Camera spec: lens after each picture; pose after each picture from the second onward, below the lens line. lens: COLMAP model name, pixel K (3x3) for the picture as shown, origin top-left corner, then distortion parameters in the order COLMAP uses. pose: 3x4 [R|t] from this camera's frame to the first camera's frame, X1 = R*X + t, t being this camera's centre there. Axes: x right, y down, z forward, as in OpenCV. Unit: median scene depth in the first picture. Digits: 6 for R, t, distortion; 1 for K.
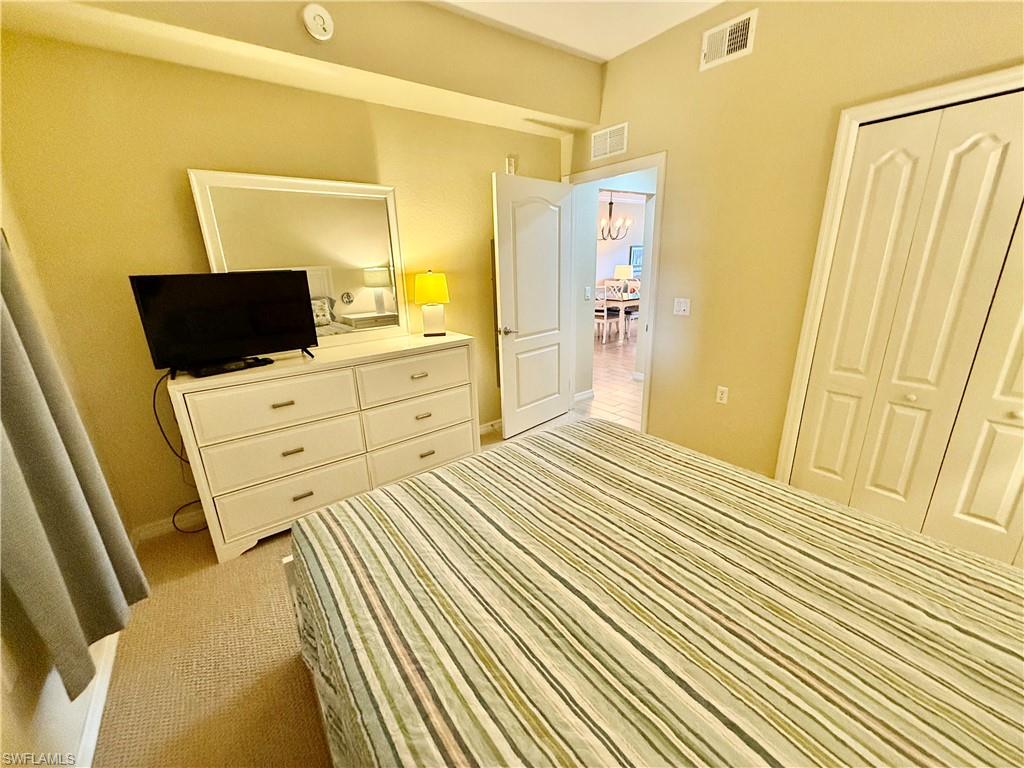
lens RADIAL K [[408.1, 0, 511.0], [0, 408.1, 384.4], [0, 0, 1]] dist [0.000020, 0.000359]
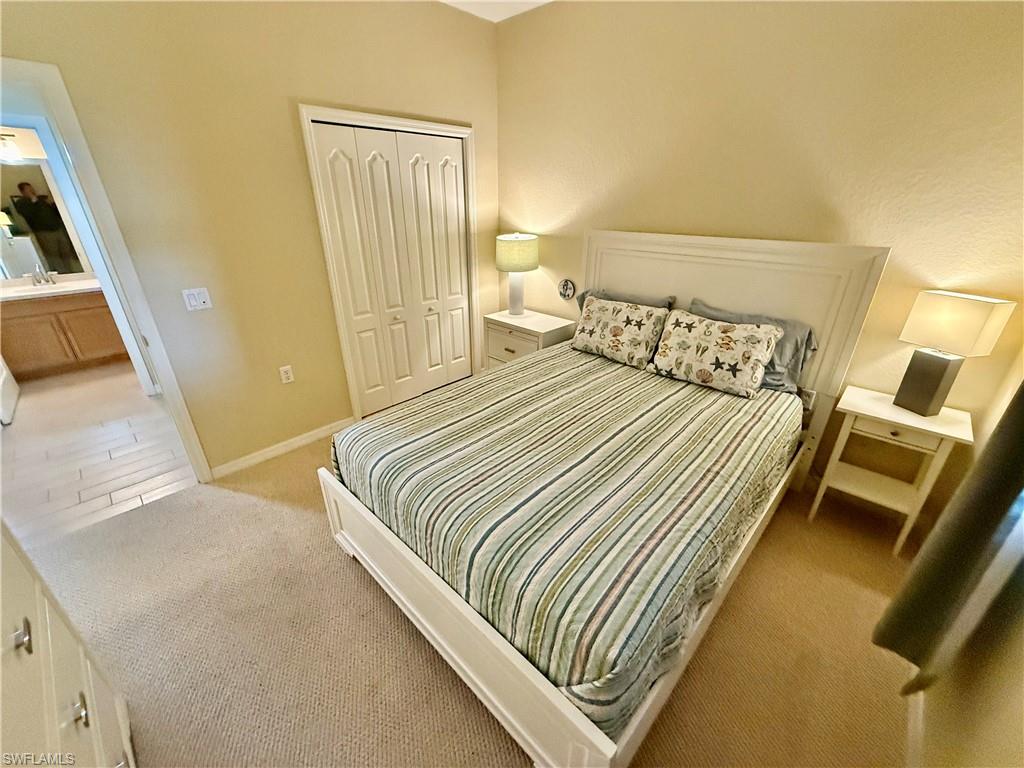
lens RADIAL K [[408.1, 0, 511.0], [0, 408.1, 384.4], [0, 0, 1]] dist [0.000020, 0.000359]
pose [[-0.171674, -0.384076, 0.907201, -0.577424], [0.293639, 0.859066, 0.419264, -0.248691], [-0.940374, 0.338367, -0.034700, 0.634134]]
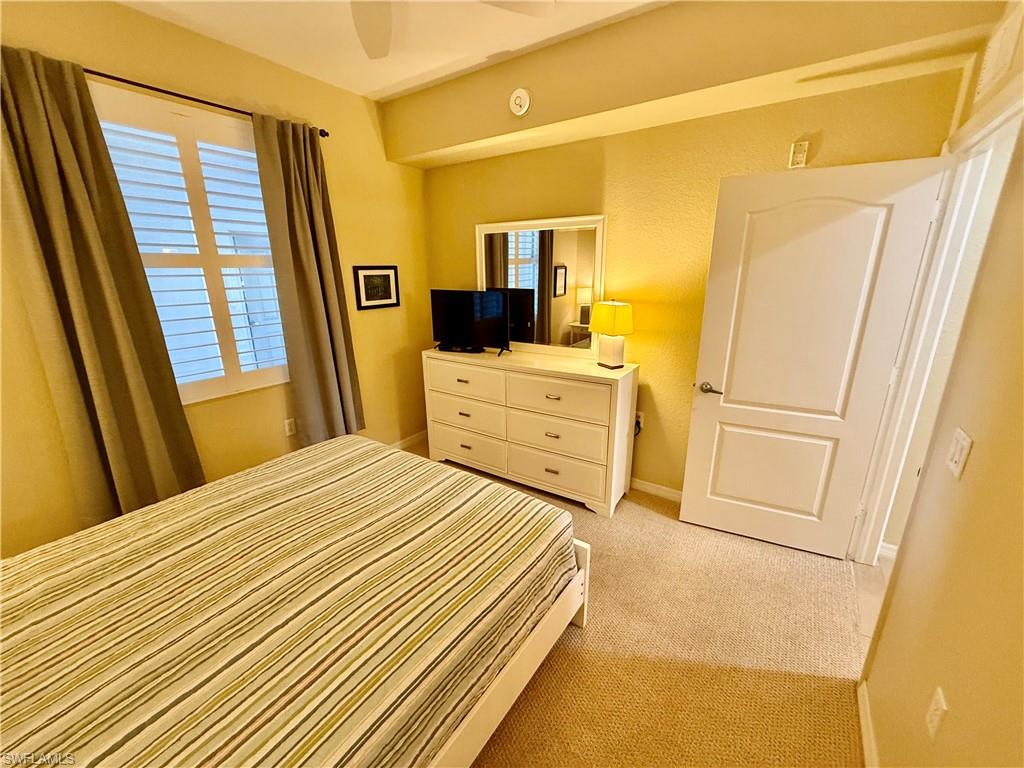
lens RADIAL K [[408.1, 0, 511.0], [0, 408.1, 384.4], [0, 0, 1]] dist [0.000020, 0.000359]
pose [[0.318286, 0.286667, -0.903613, 0.840141], [-0.280724, 0.938934, 0.198991, -0.284411], [0.905477, 0.190330, 0.379324, 0.610271]]
